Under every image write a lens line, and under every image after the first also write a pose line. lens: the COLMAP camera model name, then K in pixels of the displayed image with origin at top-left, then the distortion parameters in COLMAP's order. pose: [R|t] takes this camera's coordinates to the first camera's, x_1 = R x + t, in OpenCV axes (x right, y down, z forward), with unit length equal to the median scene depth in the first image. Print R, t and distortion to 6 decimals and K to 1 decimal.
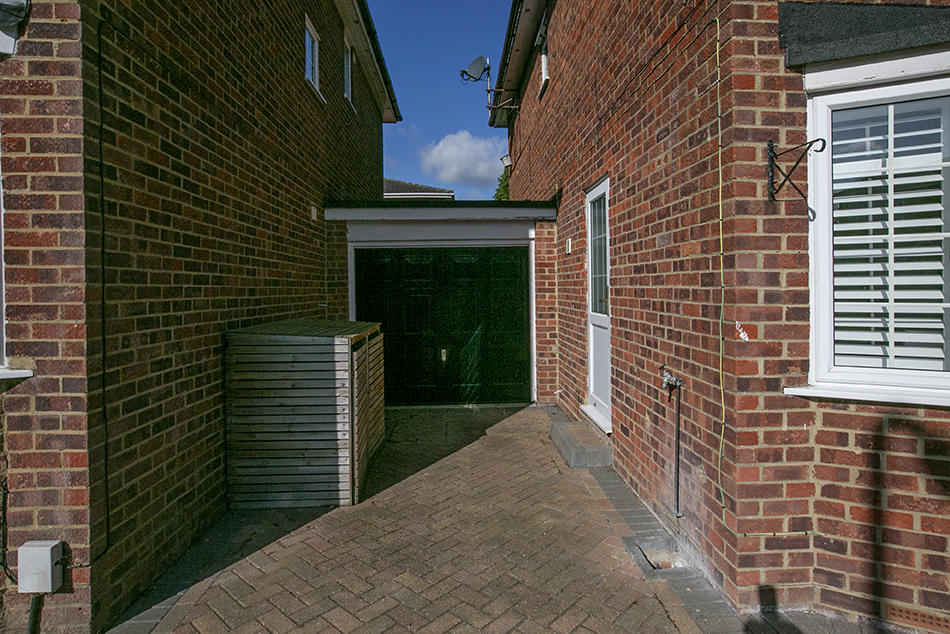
lens RADIAL K [[728.1, 0, 475.0], [0, 728.1, 317.0], [0, 0, 1]] dist [-0.060132, 0.003009]
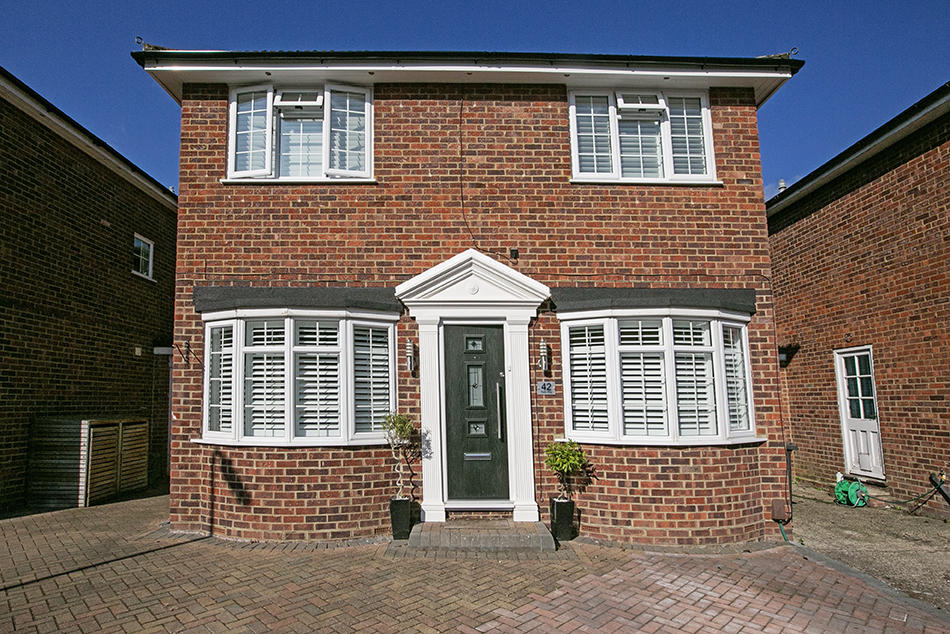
lens RADIAL K [[728.1, 0, 475.0], [0, 728.1, 317.0], [0, 0, 1]] dist [-0.060132, 0.003009]
pose [[0.998798, 0.004050, -0.048856, 1.520861], [-0.011369, 0.988549, -0.150470, 0.044927], [0.047687, 0.150844, 0.987407, -1.453656]]
